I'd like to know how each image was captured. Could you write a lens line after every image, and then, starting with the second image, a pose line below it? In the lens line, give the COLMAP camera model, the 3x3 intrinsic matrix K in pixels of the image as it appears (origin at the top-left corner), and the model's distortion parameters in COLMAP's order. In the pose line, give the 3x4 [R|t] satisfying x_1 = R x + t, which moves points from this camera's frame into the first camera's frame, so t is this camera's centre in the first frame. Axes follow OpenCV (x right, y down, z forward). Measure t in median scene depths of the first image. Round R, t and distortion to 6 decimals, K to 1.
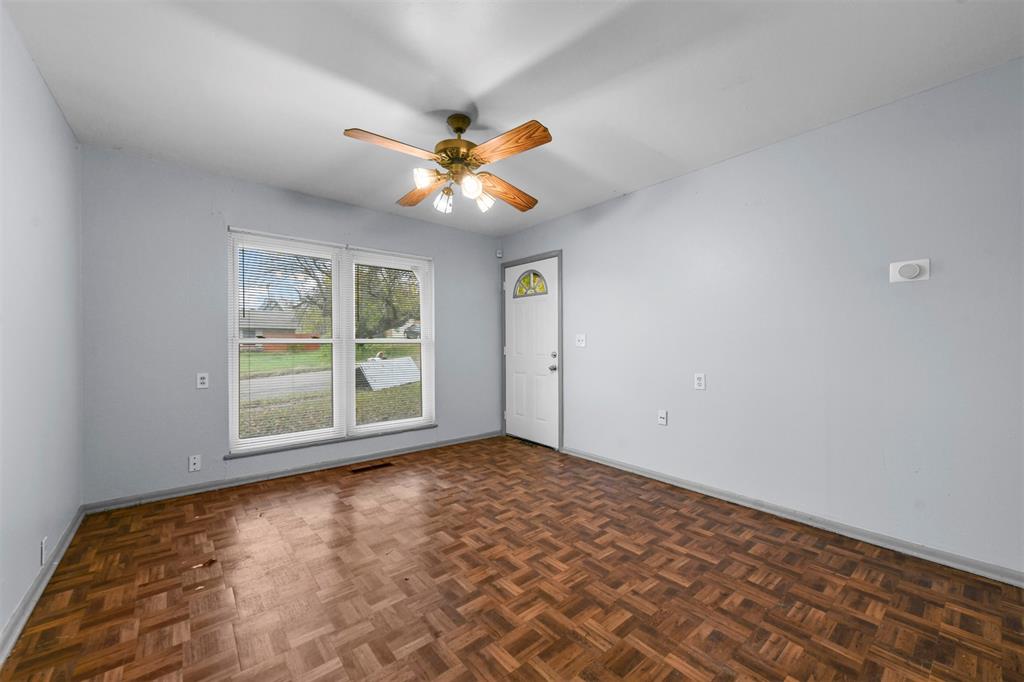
lens RADIAL K [[400.1, 0, 517.0], [0, 400.1, 341.7], [0, 0, 1]] dist [0.014532, 0.000270]
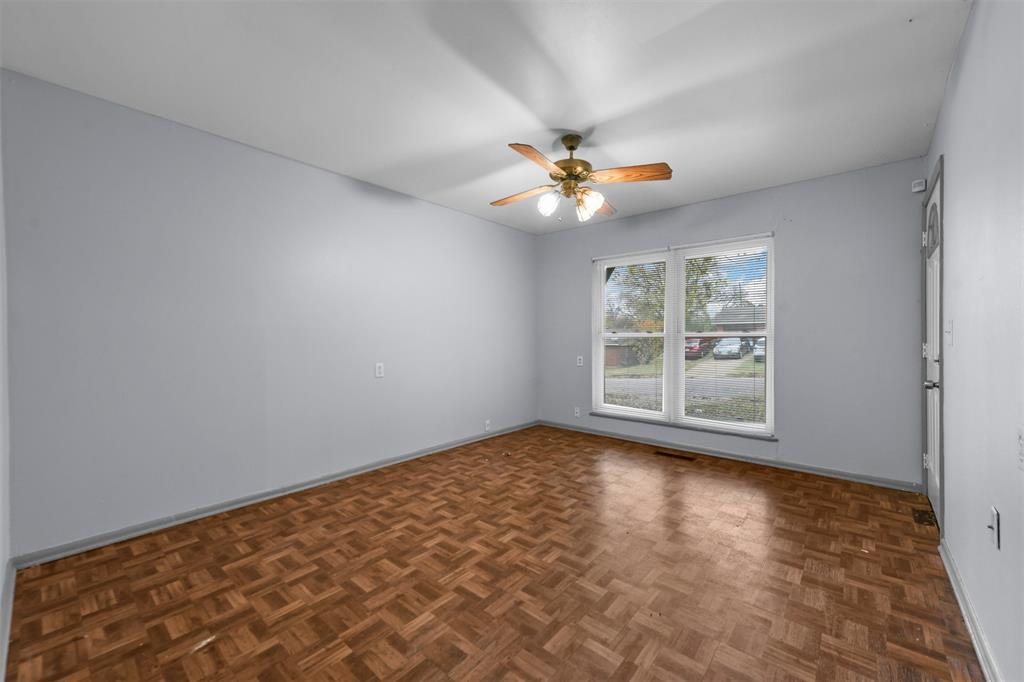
lens RADIAL K [[400.1, 0, 517.0], [0, 400.1, 341.7], [0, 0, 1]] dist [0.014532, 0.000270]
pose [[0.165440, 0.010708, -0.986162, 0.922071], [0.004985, 0.999919, 0.011694, 0.000896], [0.986207, -0.006851, 0.165373, 0.640648]]
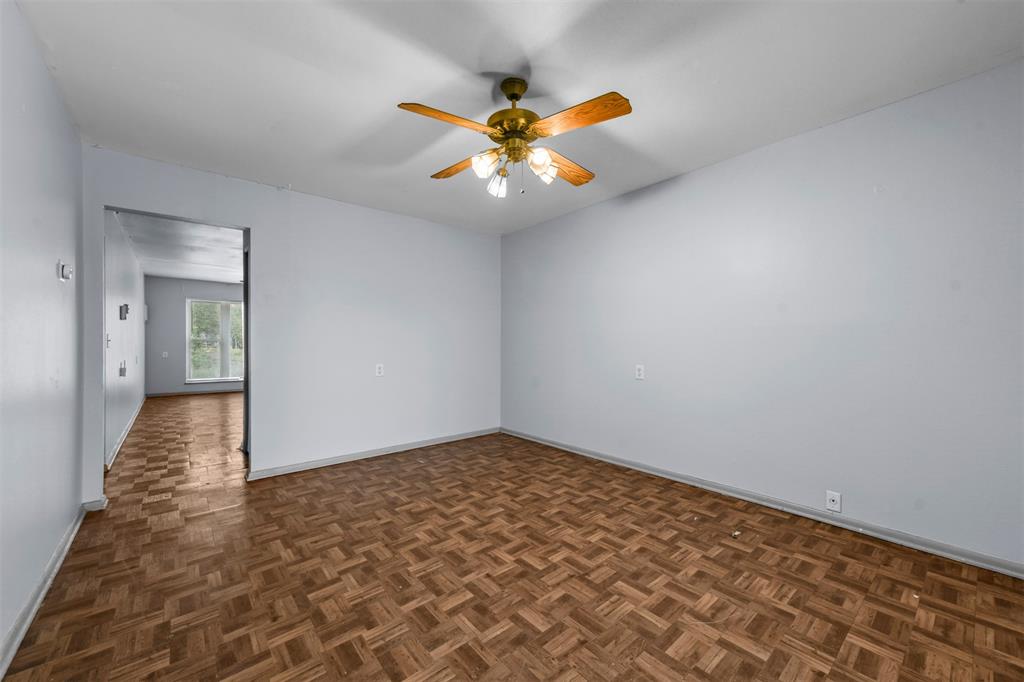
lens RADIAL K [[400.1, 0, 517.0], [0, 400.1, 341.7], [0, 0, 1]] dist [0.014532, 0.000270]
pose [[-0.999944, 0.006047, -0.008654, -0.135002], [0.006038, 0.999981, 0.001164, 0.005927], [0.008661, 0.001112, -0.999962, 1.822828]]
